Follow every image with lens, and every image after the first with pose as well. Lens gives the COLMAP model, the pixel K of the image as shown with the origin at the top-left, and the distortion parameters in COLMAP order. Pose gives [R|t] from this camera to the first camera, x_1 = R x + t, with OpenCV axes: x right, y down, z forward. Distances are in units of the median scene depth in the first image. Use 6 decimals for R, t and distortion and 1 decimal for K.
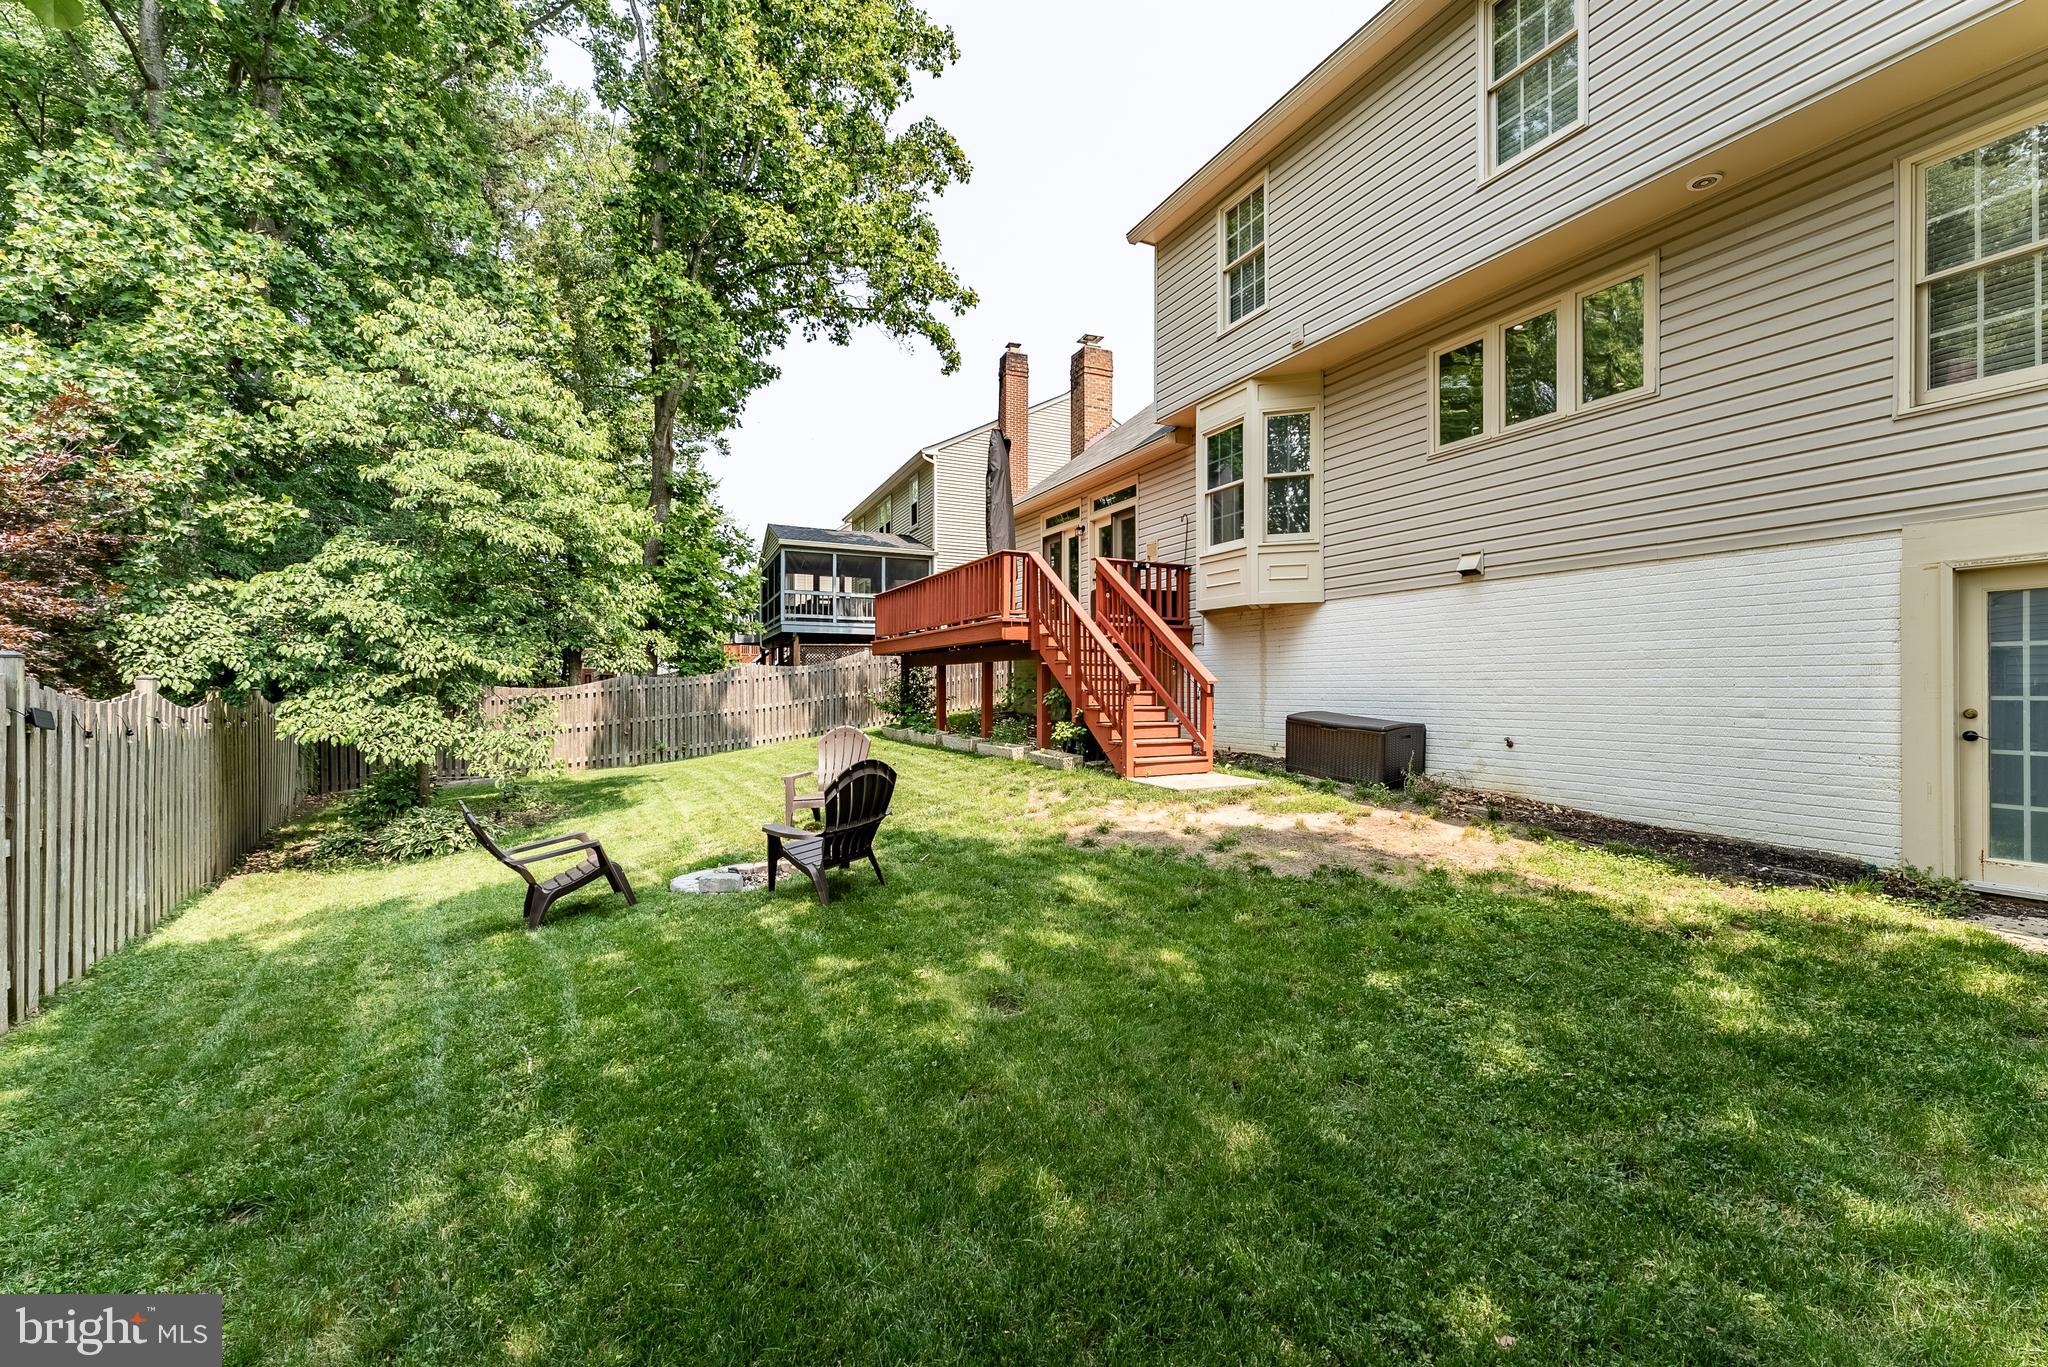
lens RADIAL K [[830.4, 0, 1047.2], [0, 830.4, 675.8], [0, 0, 1]] dist [-0.000326, 0.001199]
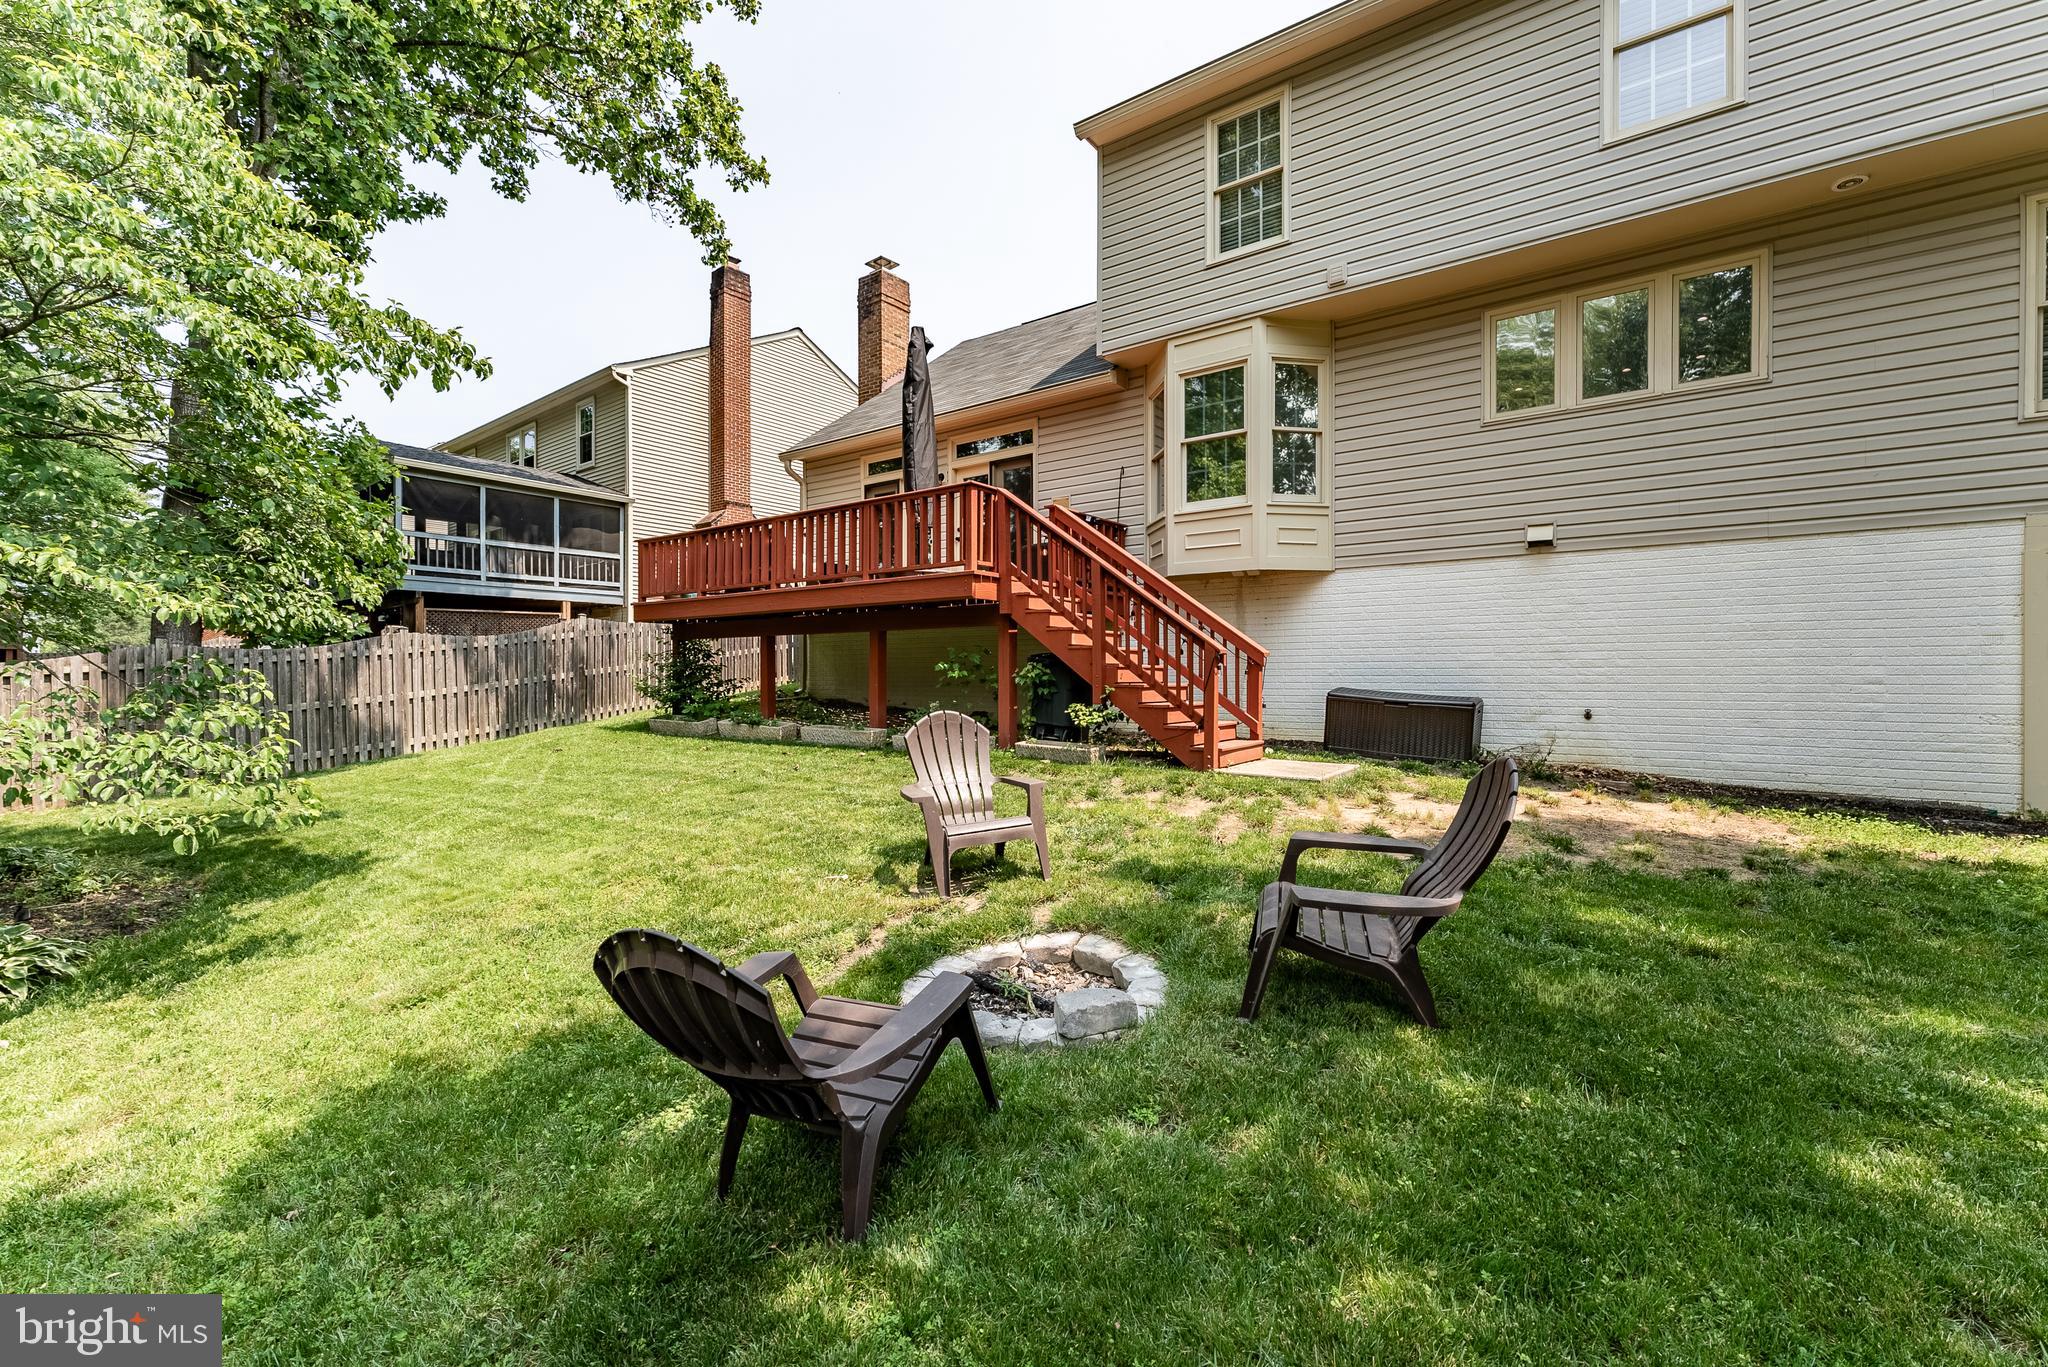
lens RADIAL K [[830.4, 0, 1019.9], [0, 830.4, 673.4], [0, 0, 1]] dist [-0.000326, 0.001199]
pose [[0.895003, -0.003564, 0.446046, -0.397769], [-0.003135, 0.999893, 0.014280, 0.014574], [-0.446049, -0.014179, 0.894896, 0.317758]]
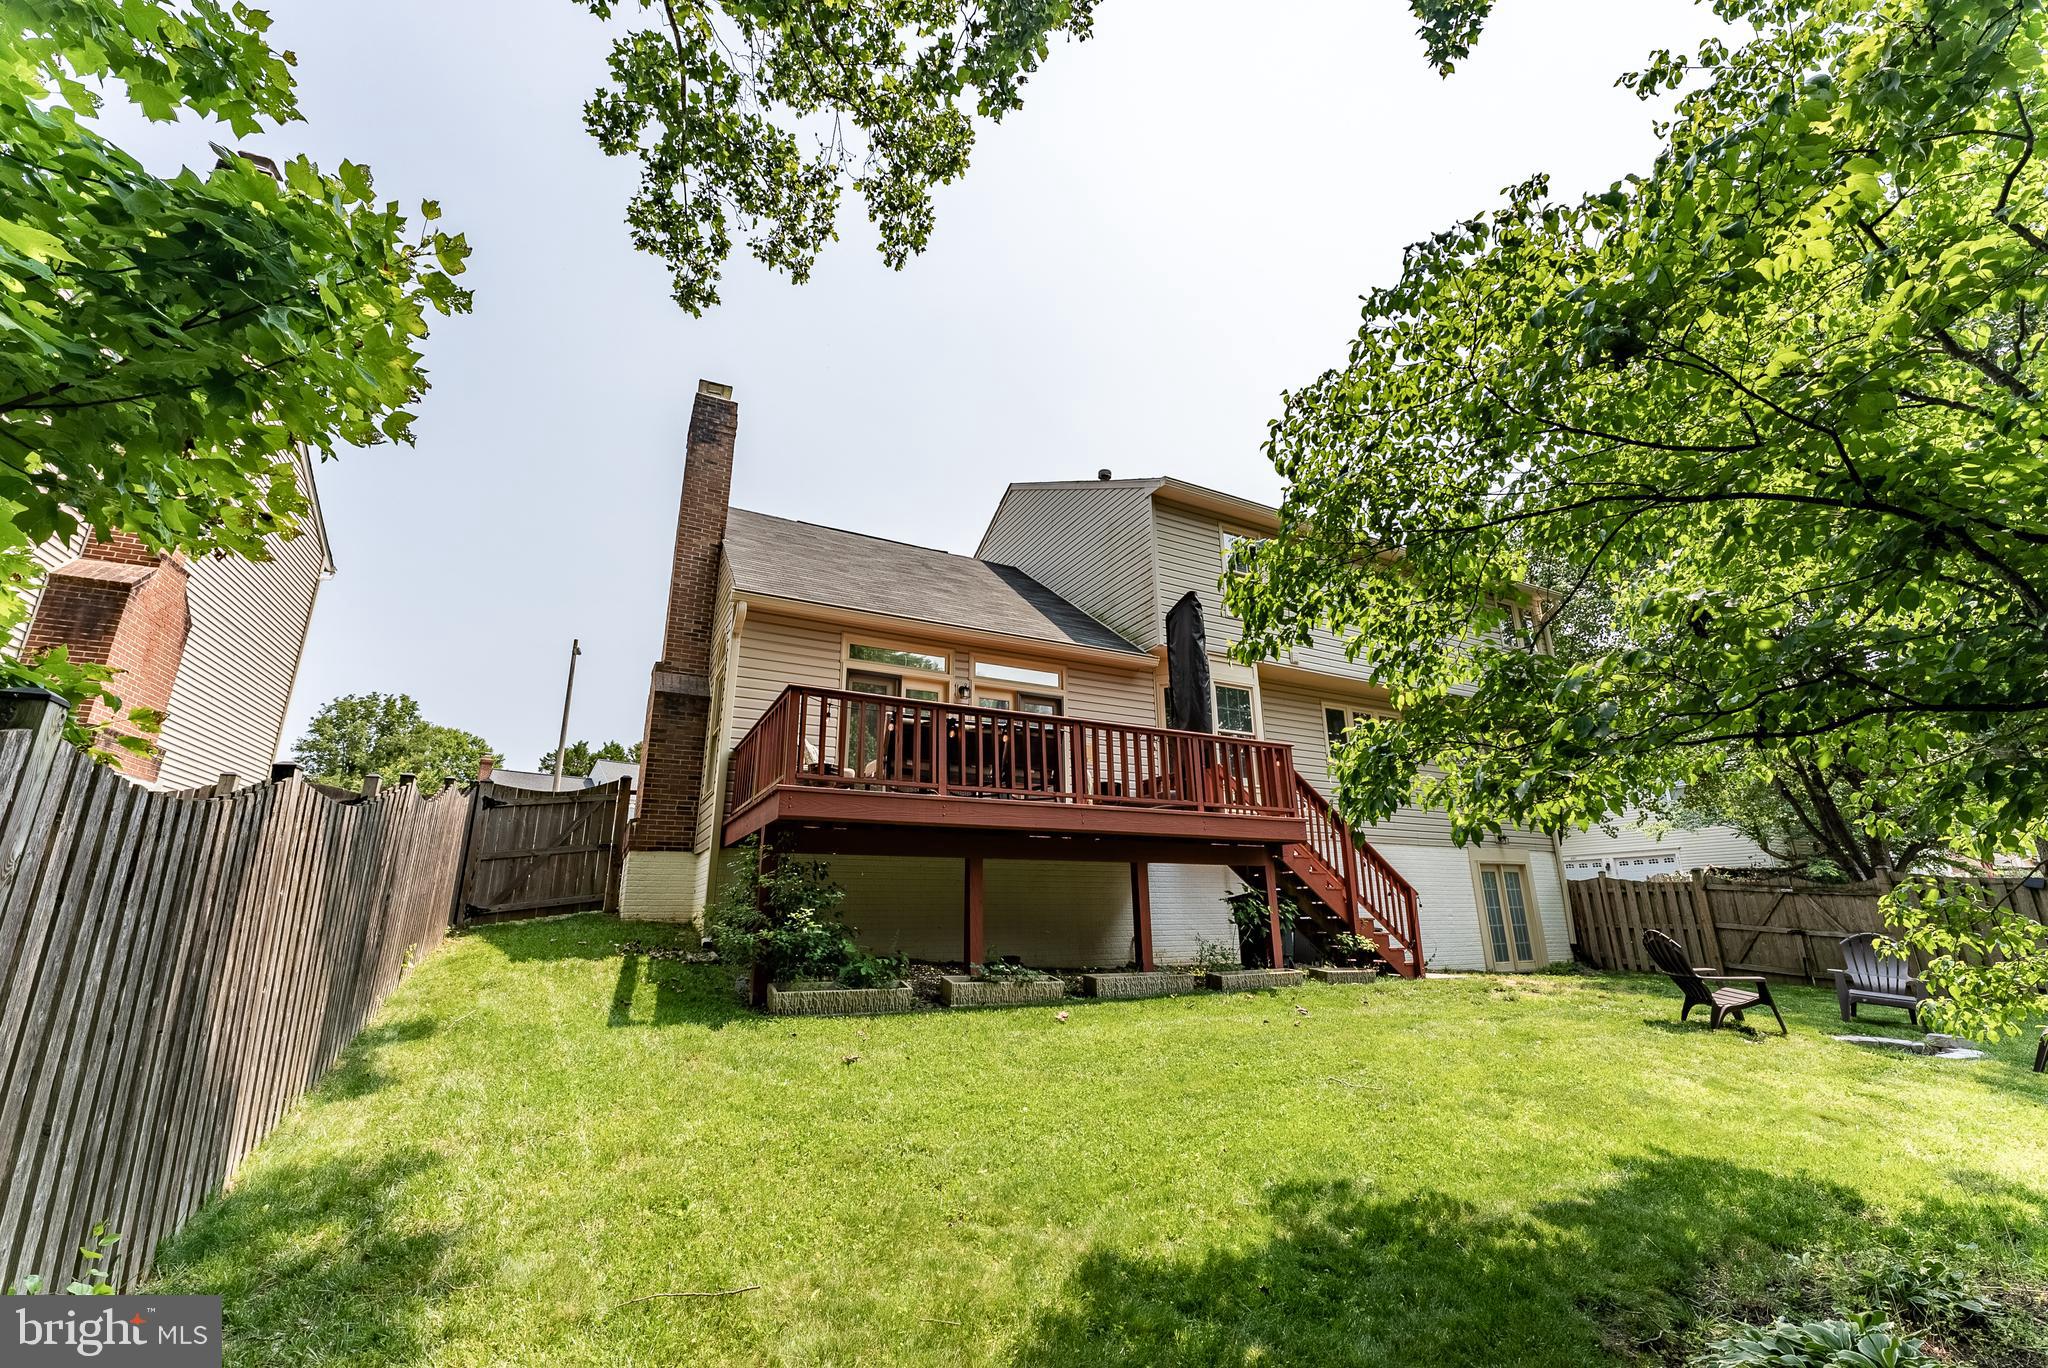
lens RADIAL K [[830.4, 0, 1010.7], [0, 830.4, 698.7], [0, 0, 1]] dist [-0.000326, 0.001199]
pose [[0.009572, 0.251693, 0.967760, -1.051476], [-0.009730, 0.967782, -0.251603, 0.035765], [-0.999907, -0.007008, 0.011713, 1.418799]]
